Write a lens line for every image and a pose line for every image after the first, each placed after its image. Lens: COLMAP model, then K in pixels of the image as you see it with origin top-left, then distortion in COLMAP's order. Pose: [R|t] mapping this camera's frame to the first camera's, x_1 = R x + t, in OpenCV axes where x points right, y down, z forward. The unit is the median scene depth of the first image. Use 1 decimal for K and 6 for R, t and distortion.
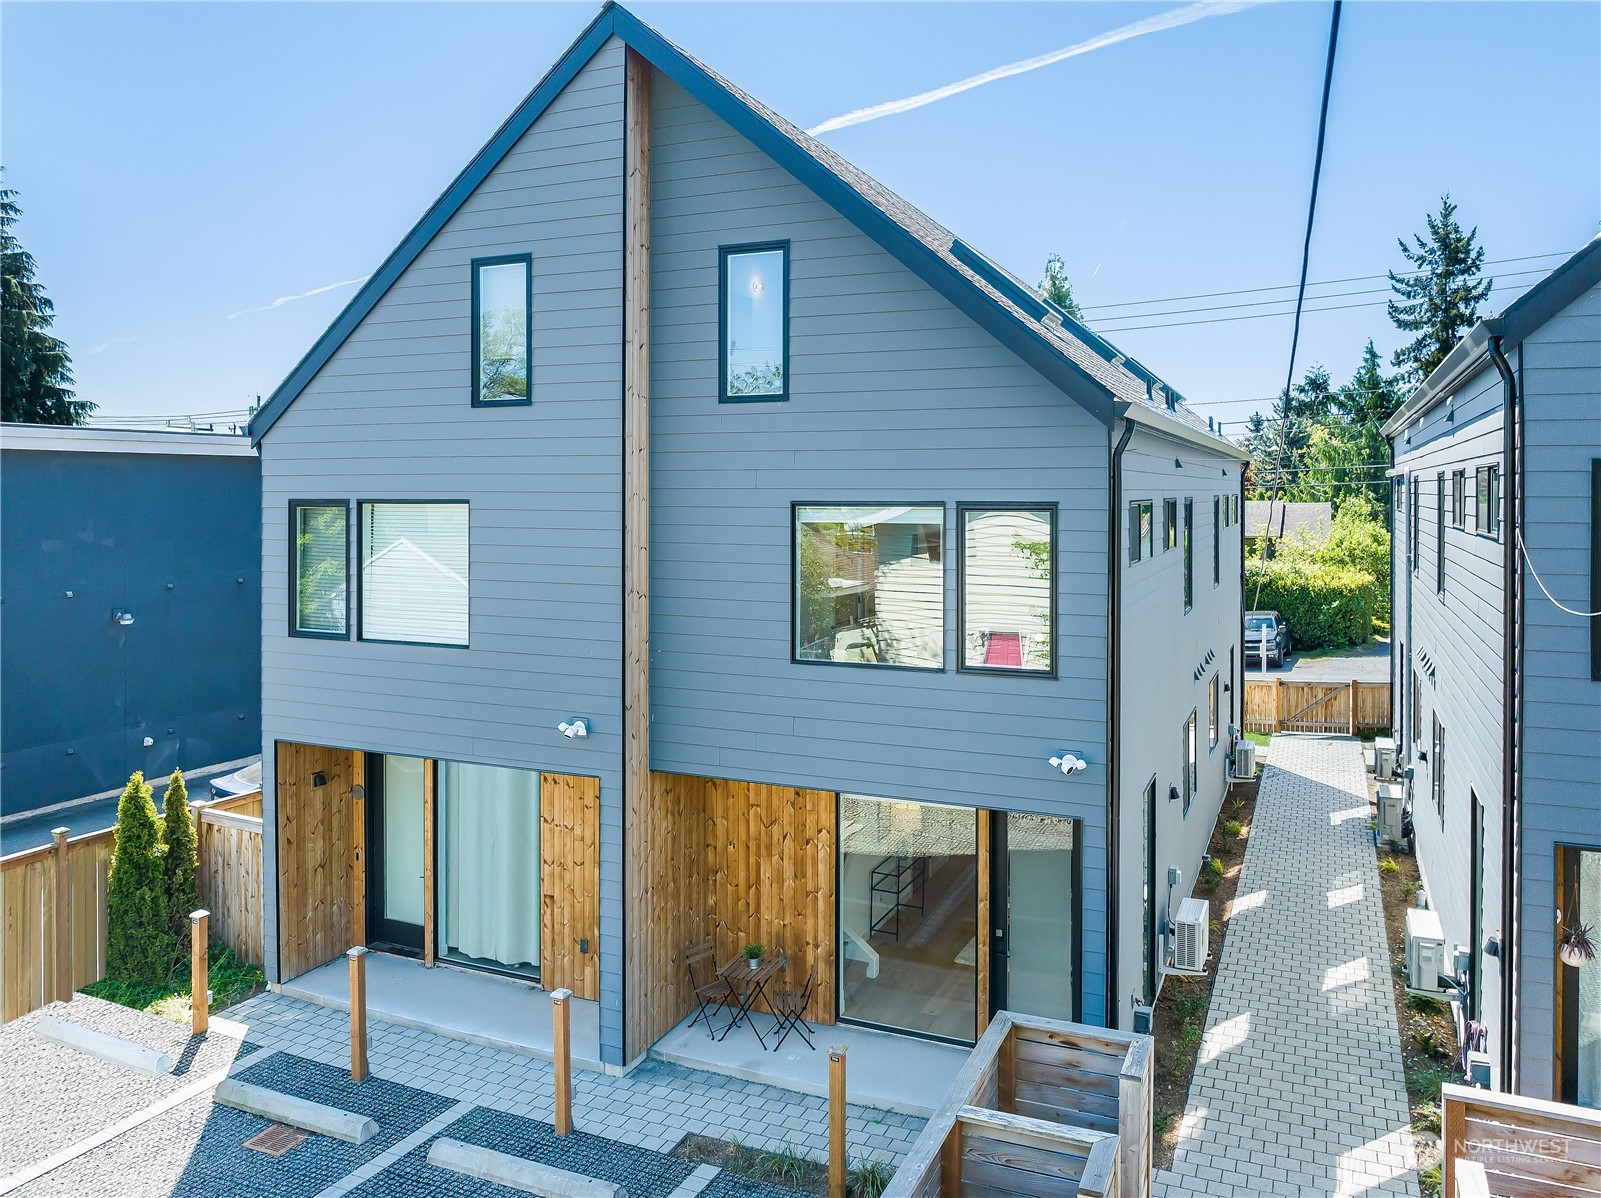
lens RADIAL K [[1111.7, 0, 800.5], [0, 1111.7, 599.0], [0, 0, 1]] dist [0.000755, -0.000950]
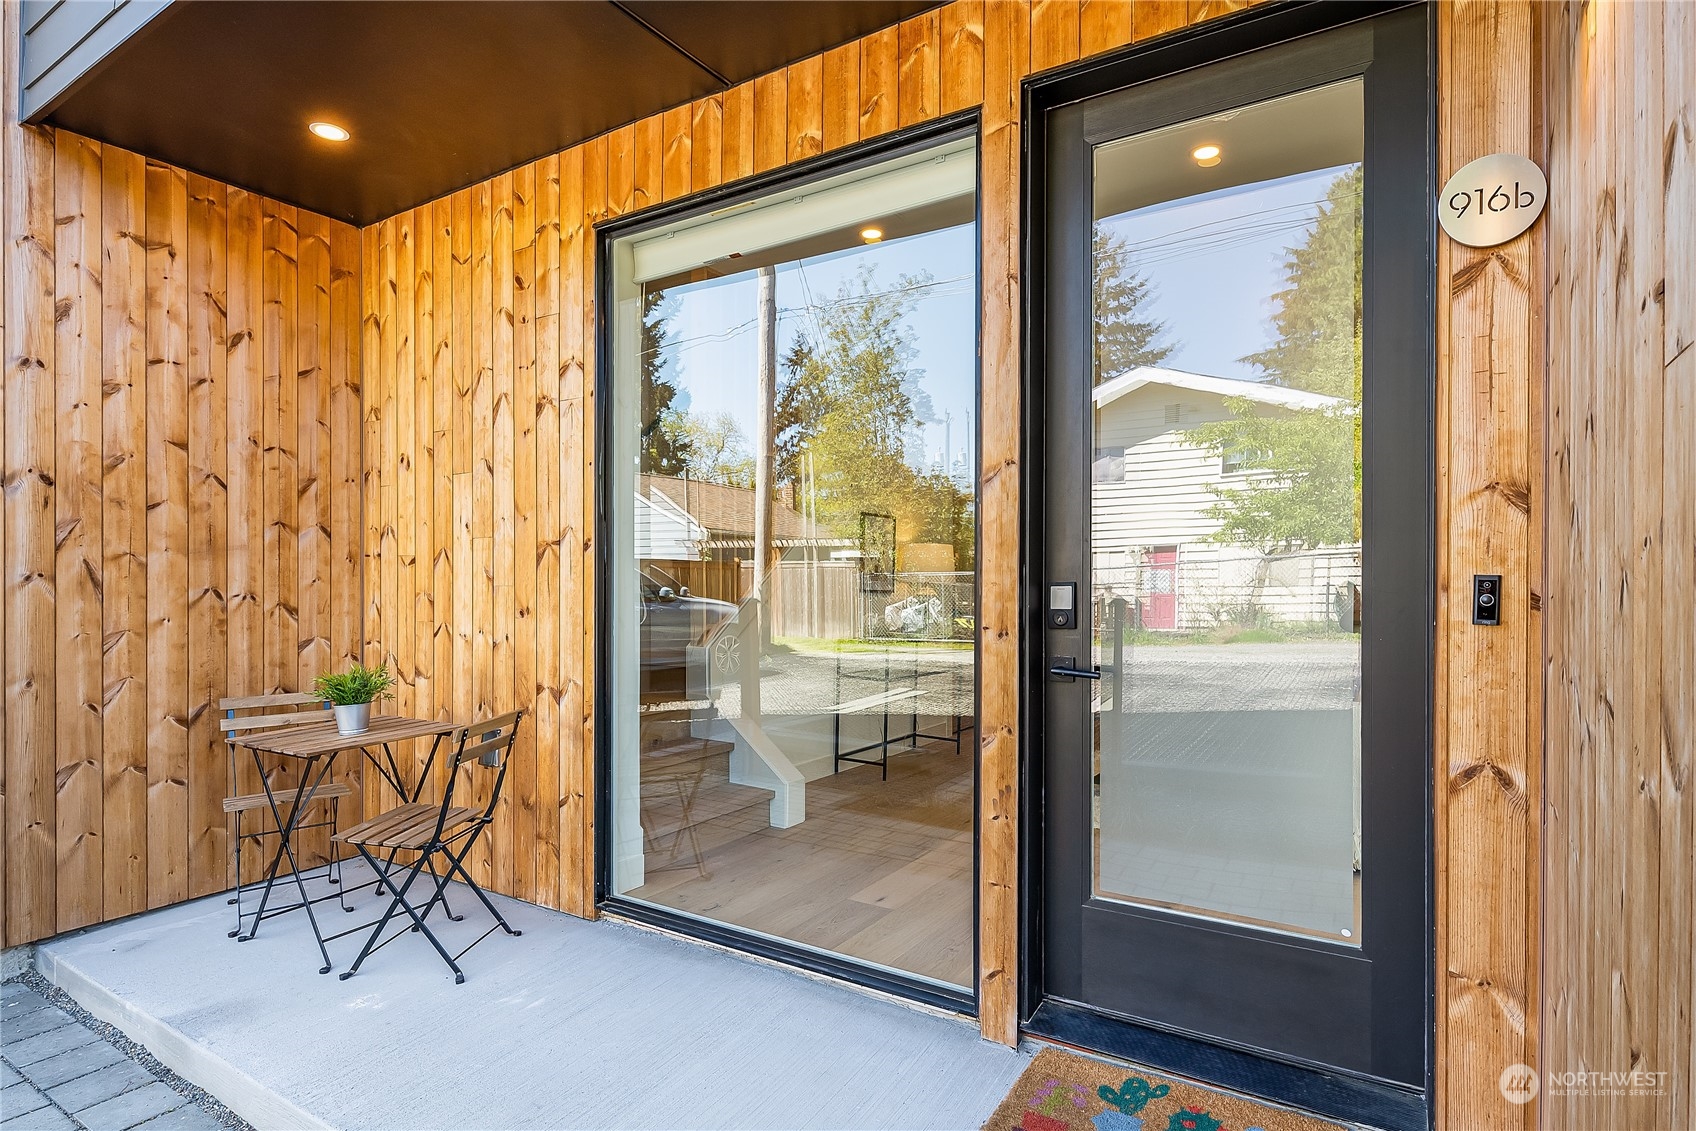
lens RADIAL K [[910.4, 0, 848.0], [0, 910.4, 565.5], [0, 0, 1]] dist [-0.018993, 0.000428]
pose [[0.991298, -0.013241, -0.130966, 0.147862], [0.001938, 0.996288, -0.086055, 0.298768], [0.131620, 0.085053, 0.987645, 0.723523]]
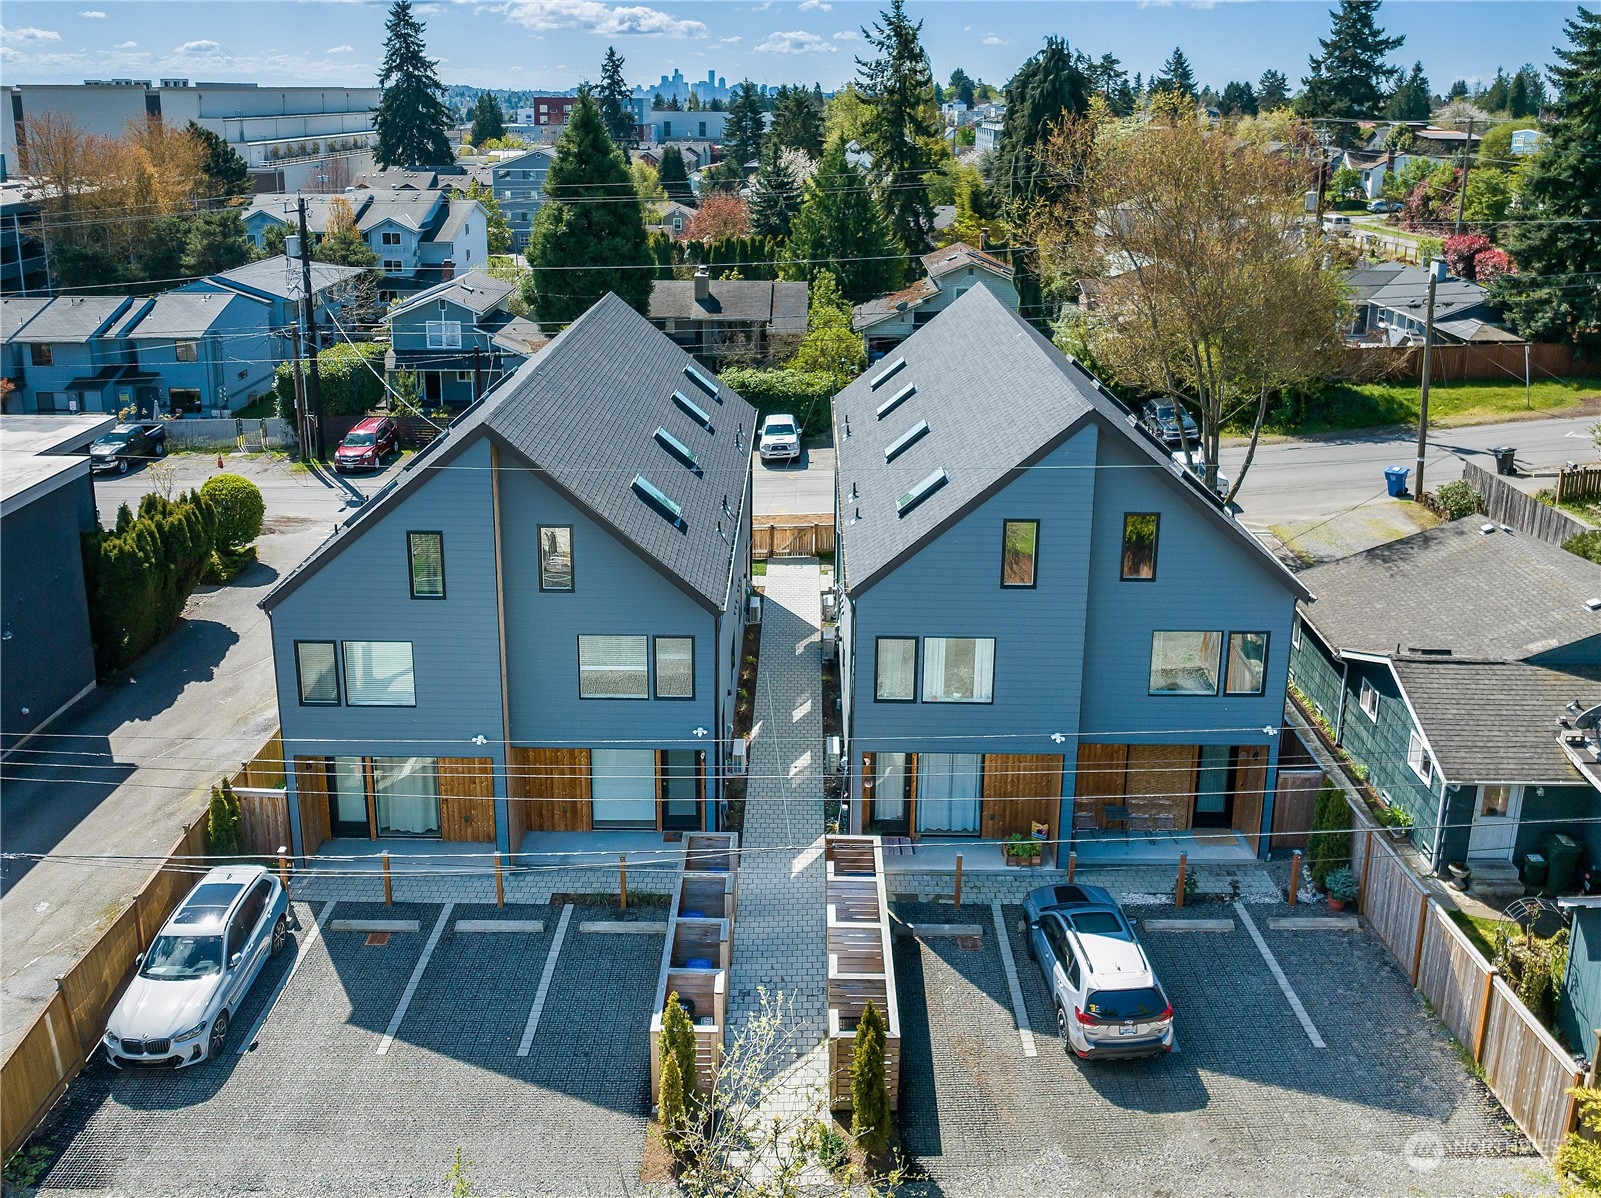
lens RADIAL K [[1111.7, 0, 800.5], [0, 1111.7, 599.0], [0, 0, 1]] dist [0.000755, -0.000950]
pose [[0.906578, -0.118569, 0.405040, -0.456958], [-0.006337, 0.955792, 0.293976, -0.746806], [-0.421991, -0.269079, 0.865748, -1.012098]]
